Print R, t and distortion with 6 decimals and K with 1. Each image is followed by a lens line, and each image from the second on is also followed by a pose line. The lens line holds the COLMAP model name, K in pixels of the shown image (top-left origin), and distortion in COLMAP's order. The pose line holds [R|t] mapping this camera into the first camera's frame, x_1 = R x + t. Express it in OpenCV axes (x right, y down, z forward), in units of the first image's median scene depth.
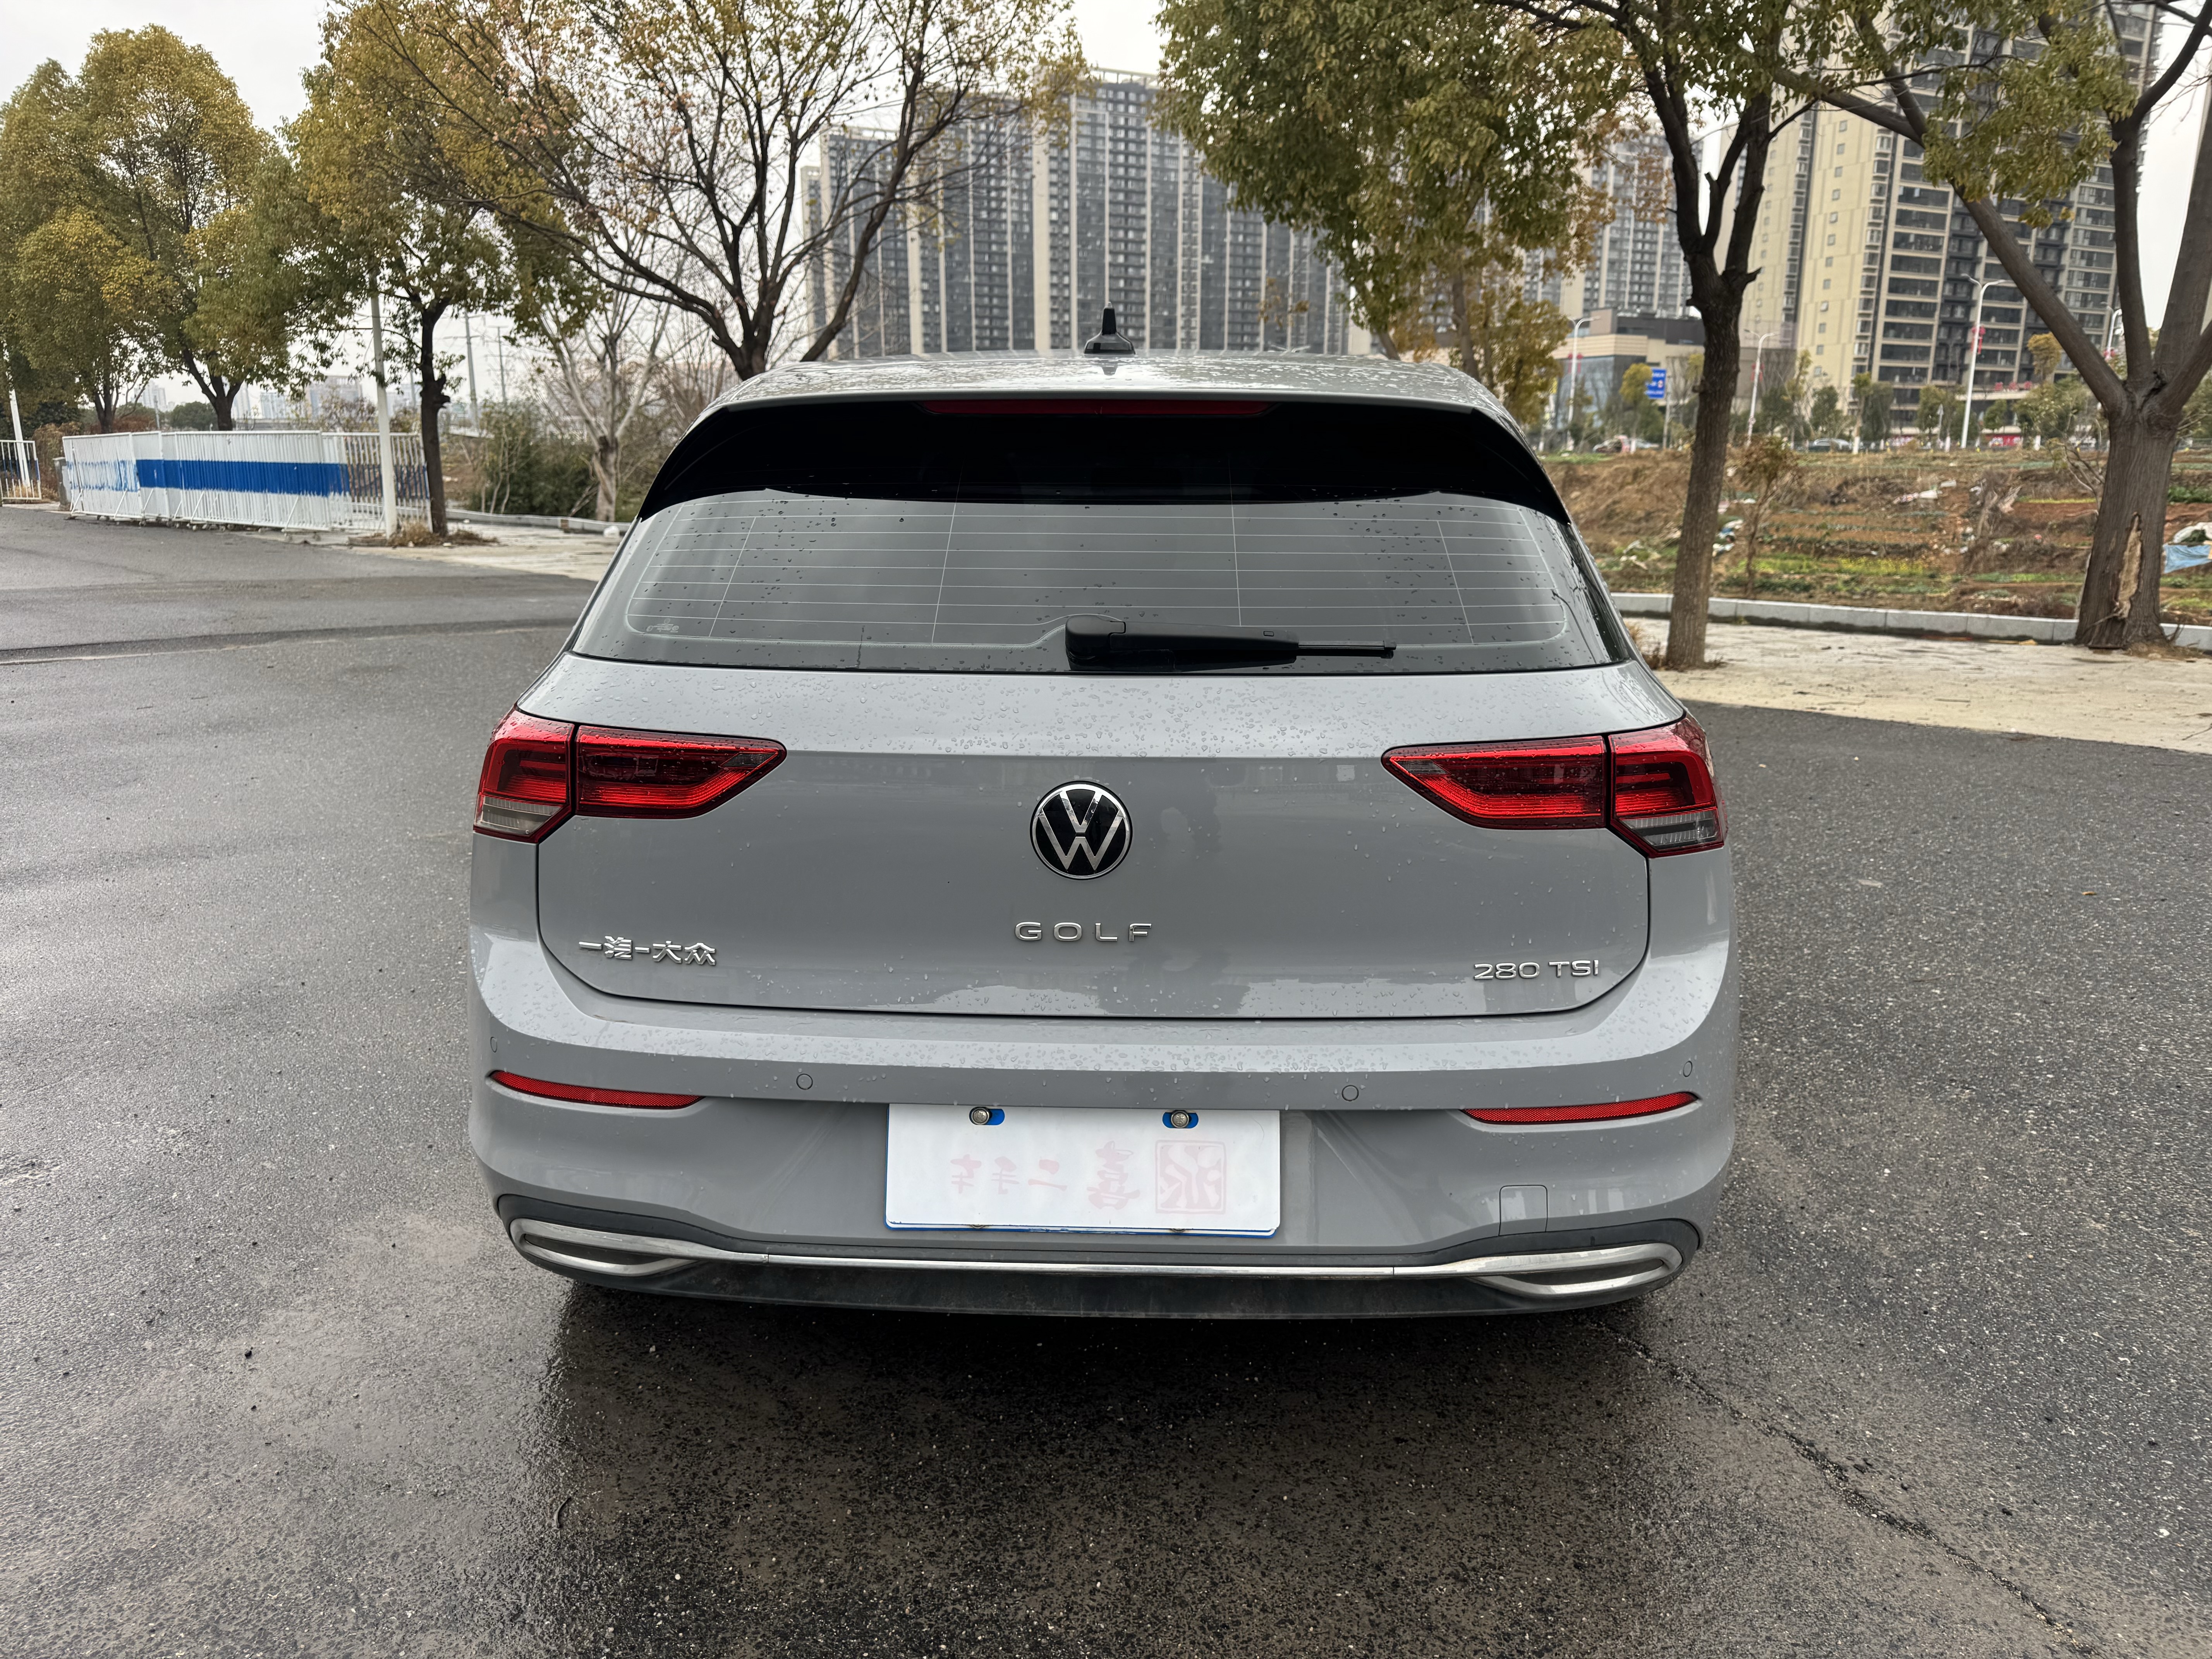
lens RADIAL K [[1589.1, 0, 1120.1], [0, 1589.1, 826.6], [0, 0, 1]] dist [0.030164, -0.037280]
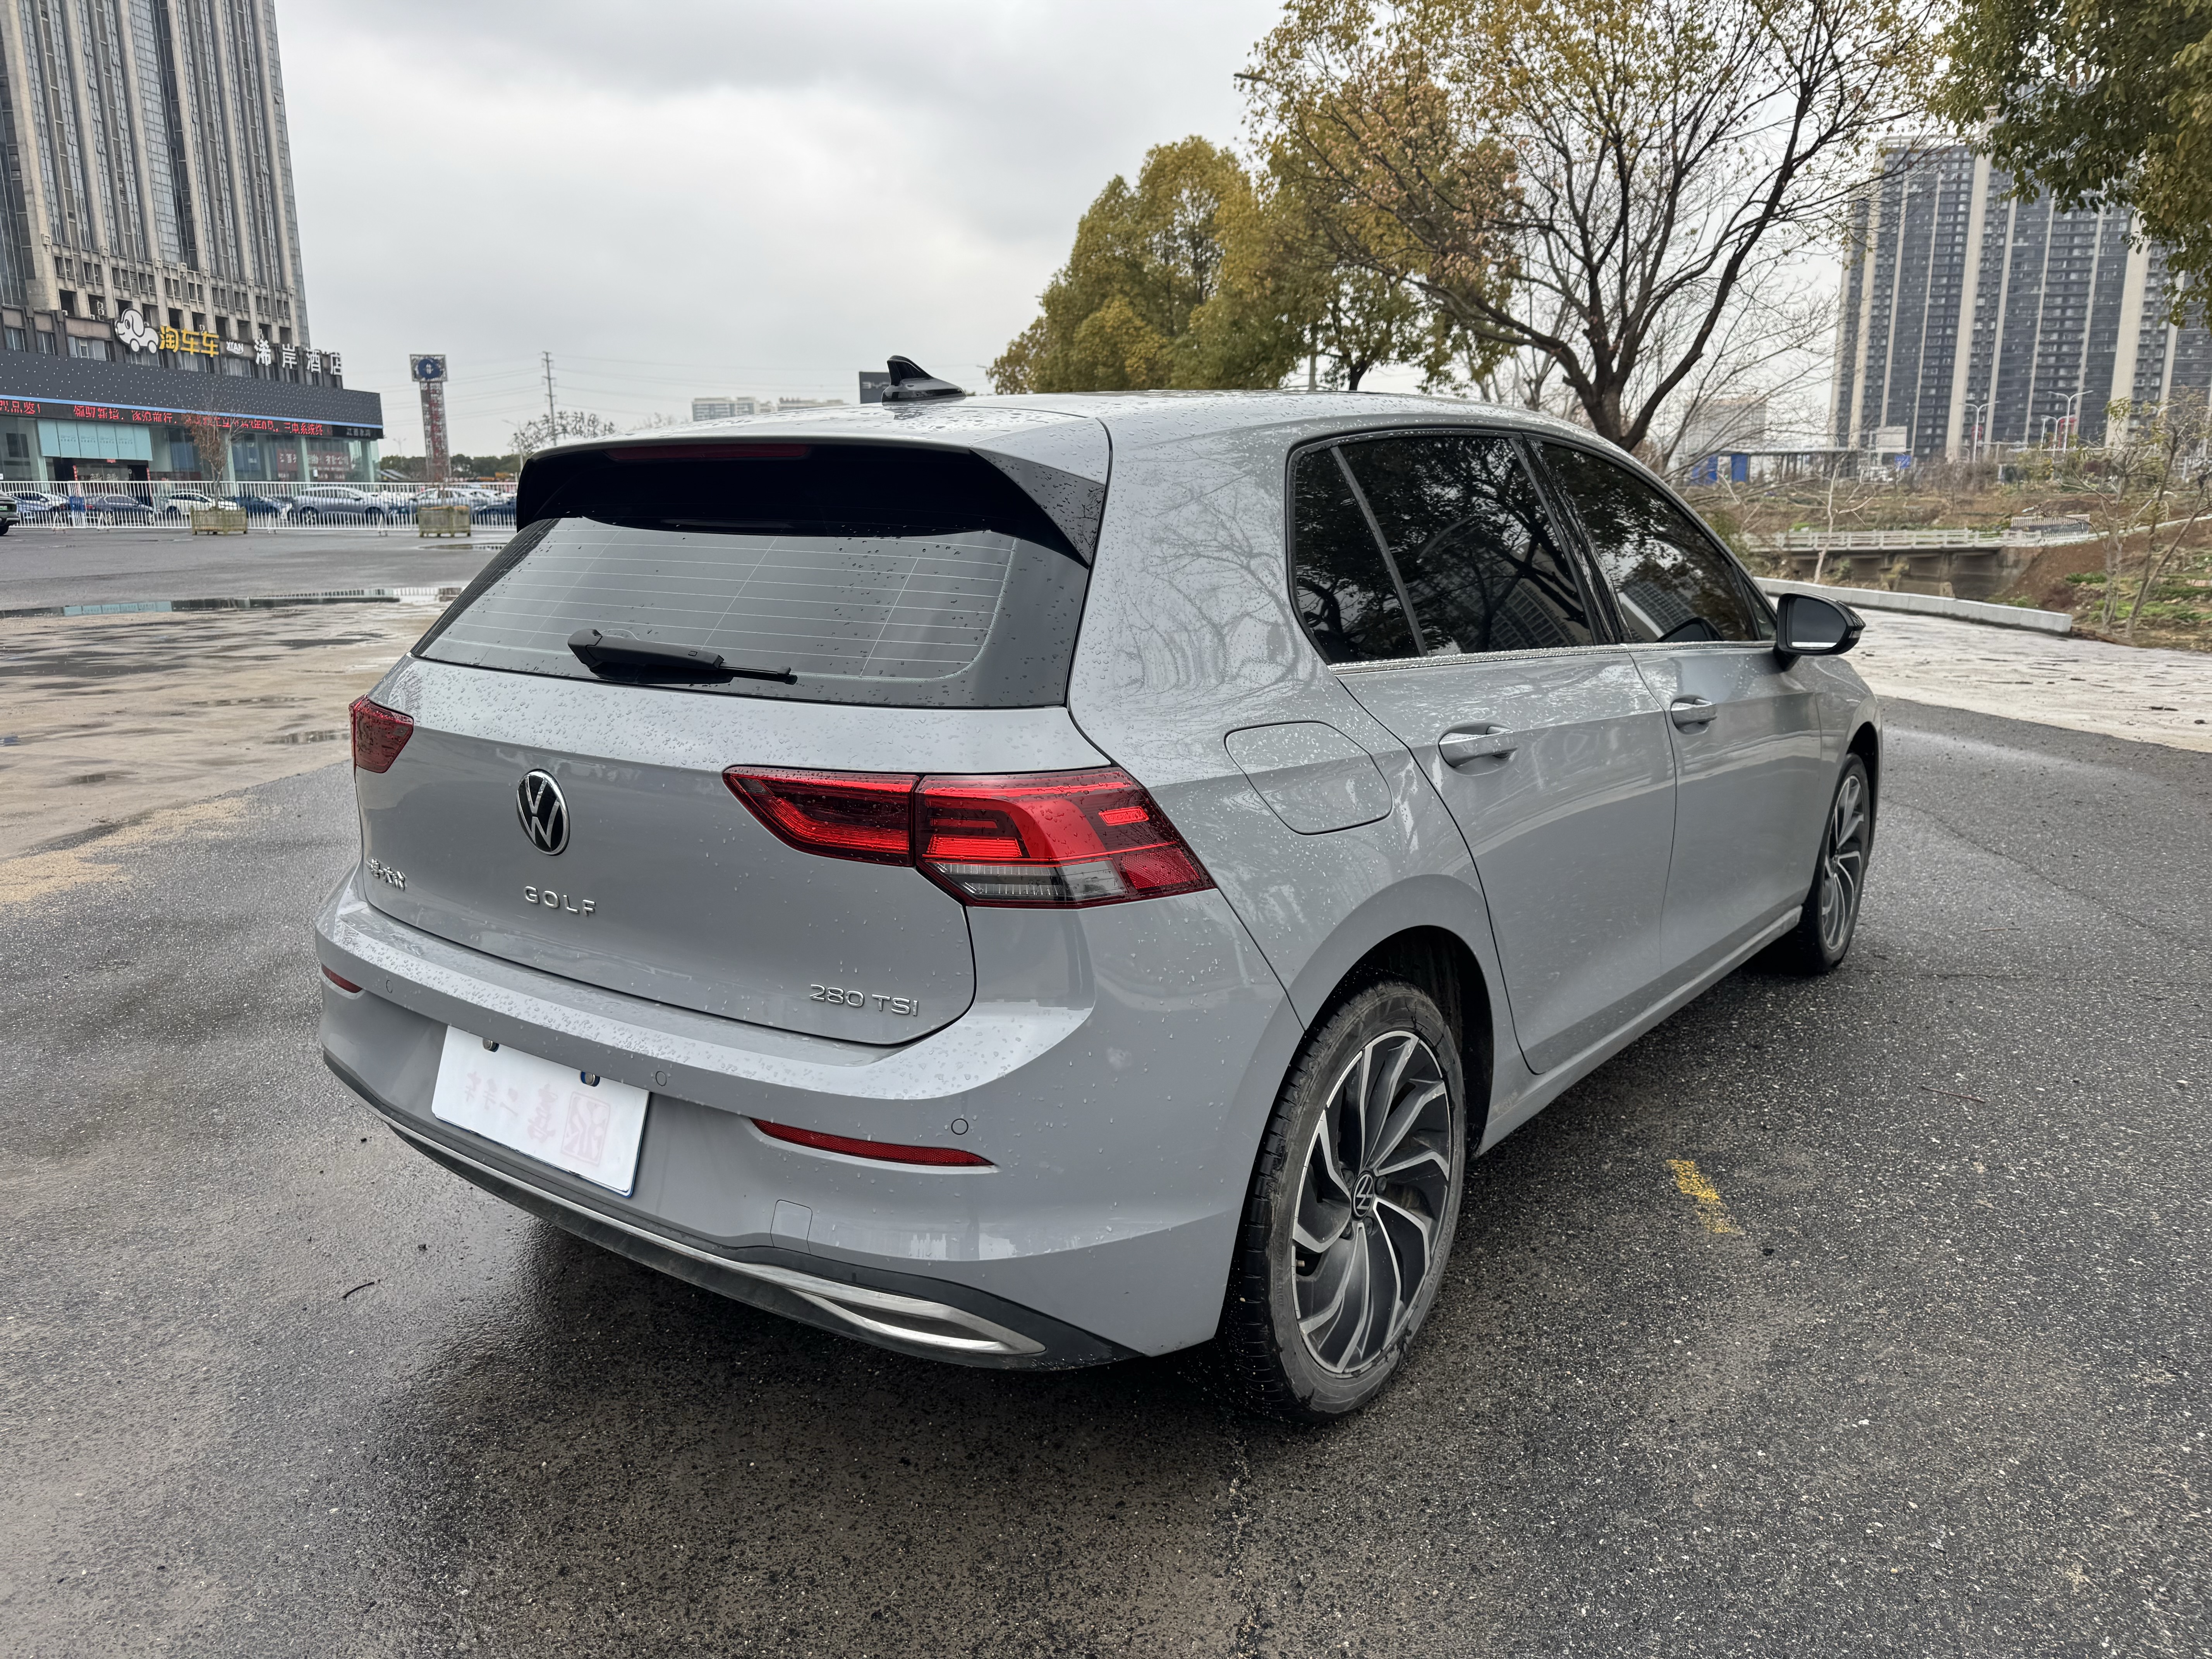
lens RADIAL K [[1589.1, 0, 1108.6], [0, 1589.1, 831.7], [0, 0, 1]] dist [0.030164, -0.037280]
pose [[0.823291, 0.108053, -0.557240, 0.054808], [-0.119659, 0.992691, 0.015701, -0.002943], [0.554864, 0.053752, 0.830203, 0.014408]]
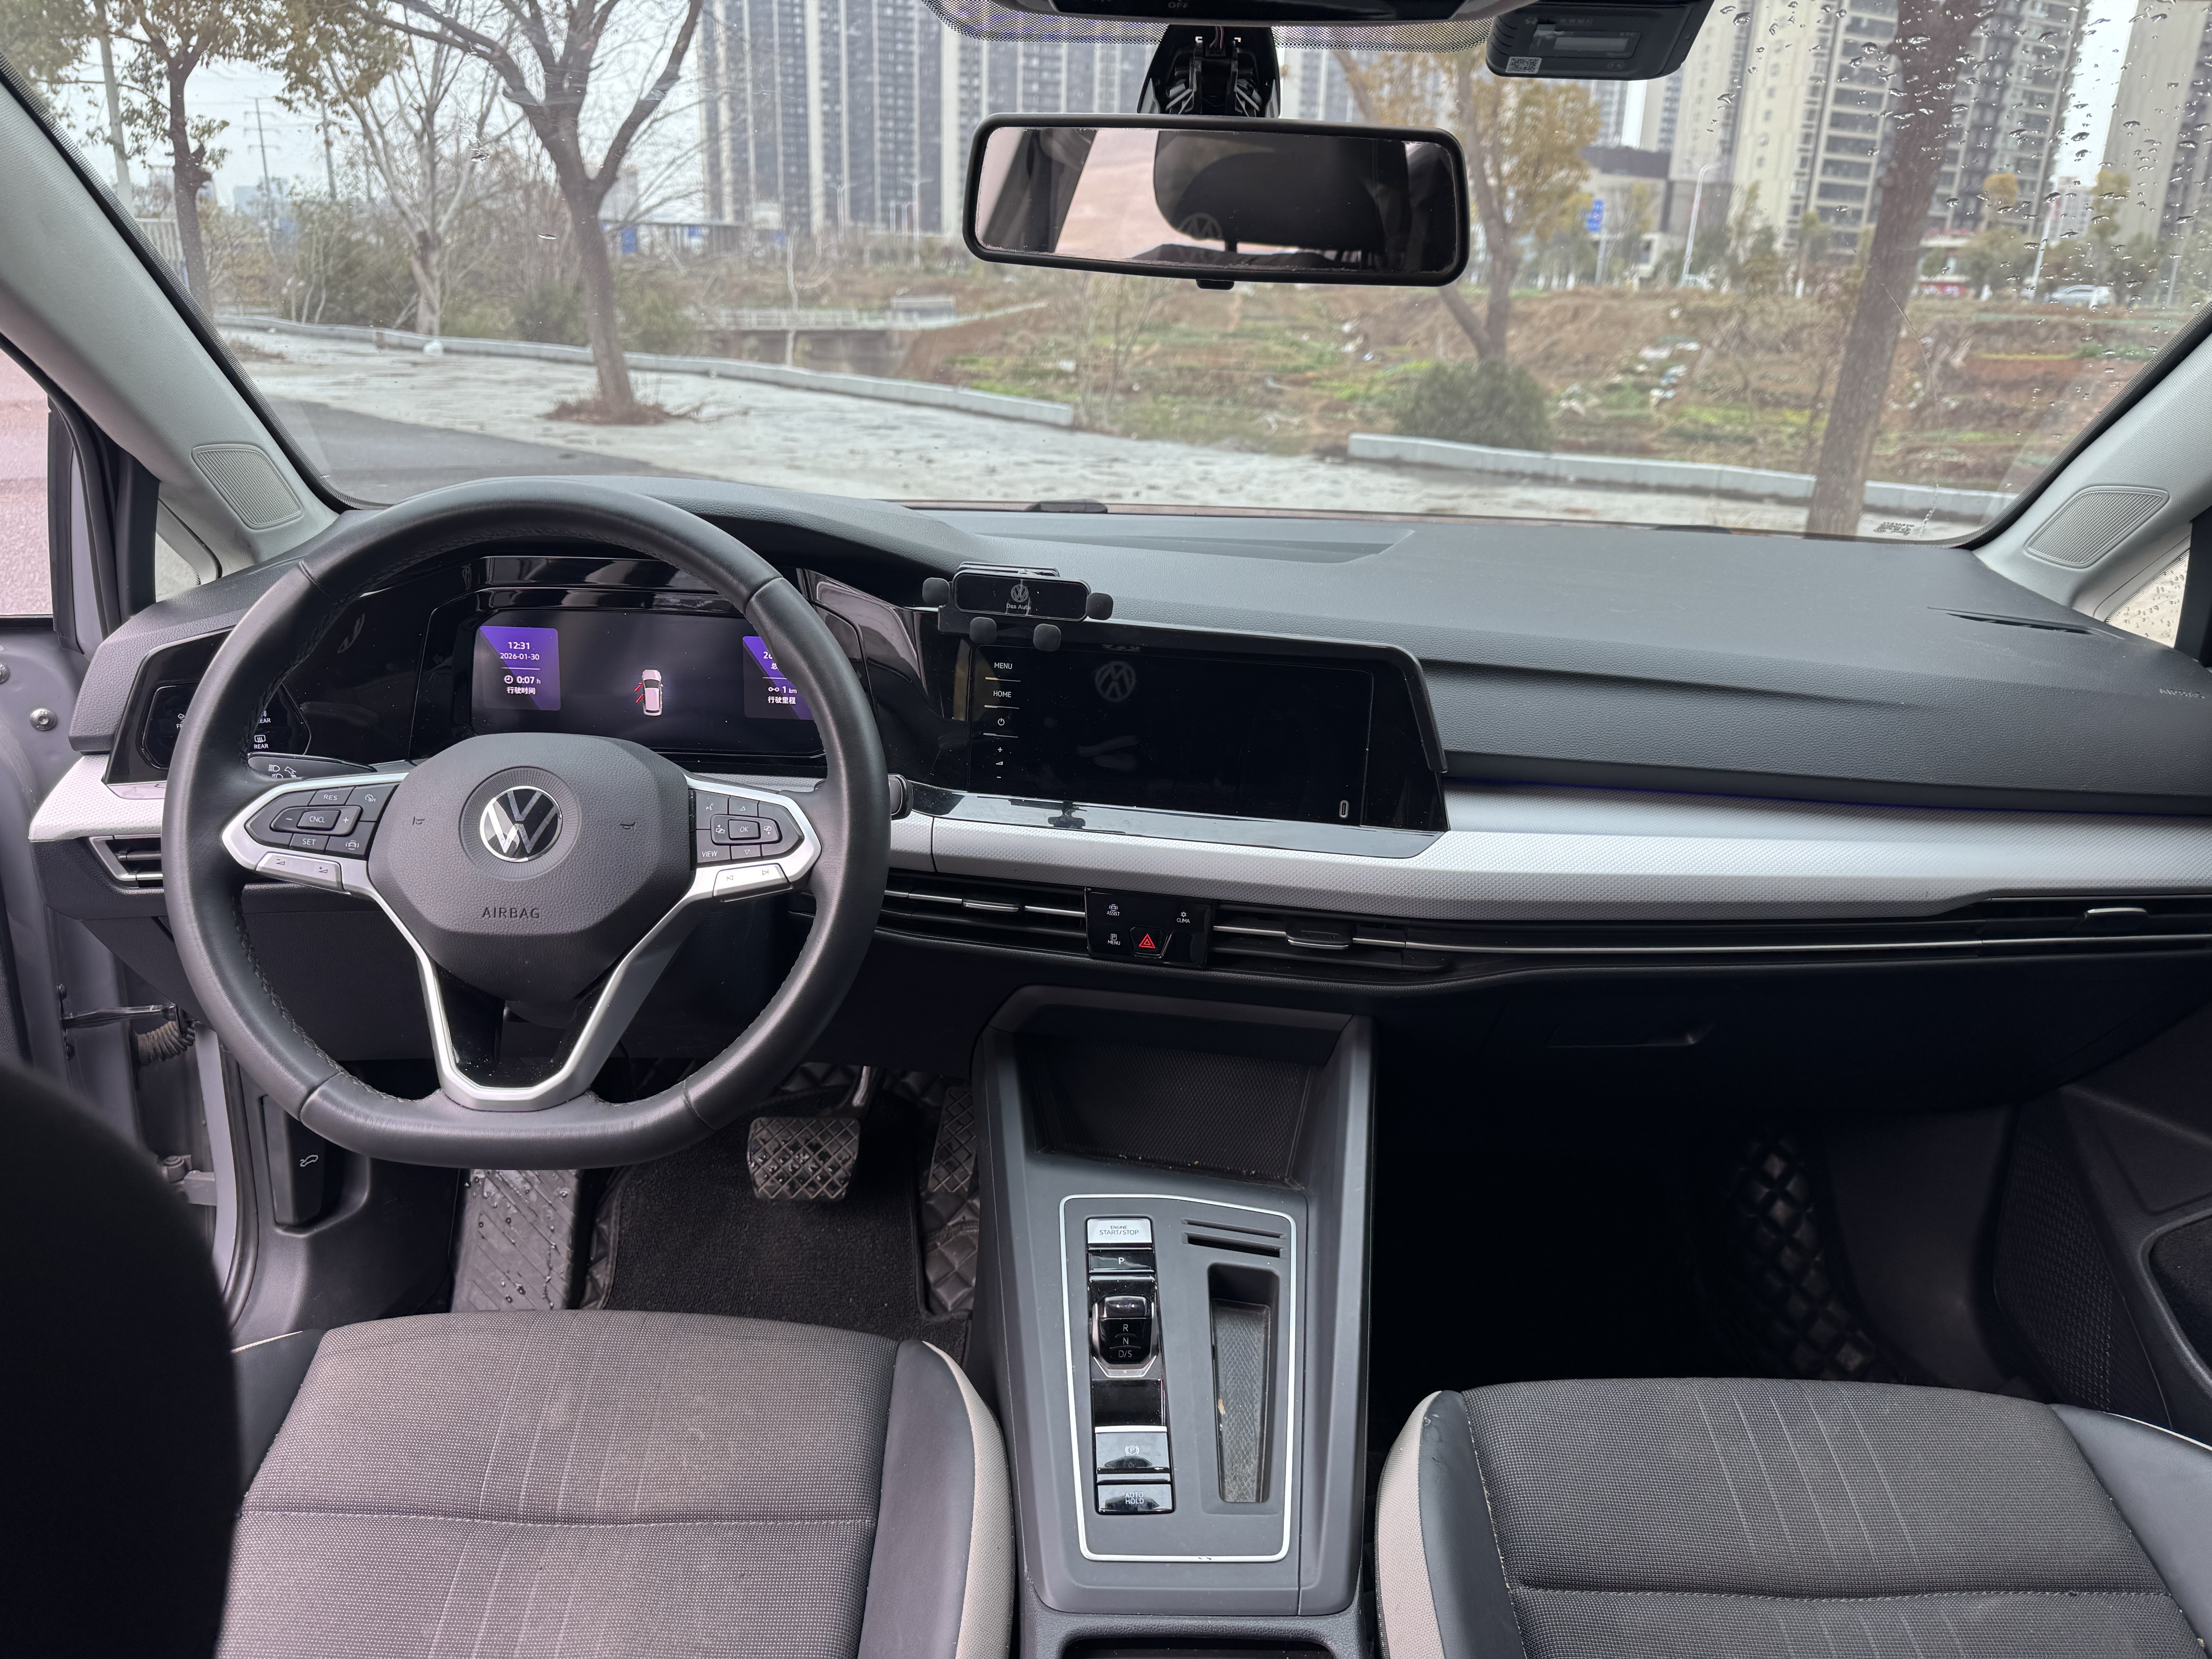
lens RADIAL K [[1589.1, 0, 1106.0], [0, 1589.1, 841.4], [0, 0, 1]] dist [0.030164, -0.037280]
pose [[0.998645, 0.011476, 0.050762, -0.001780], [-0.016970, 0.993879, 0.109161, -0.022080], [-0.049199, -0.109875, 0.992727, 0.107129]]
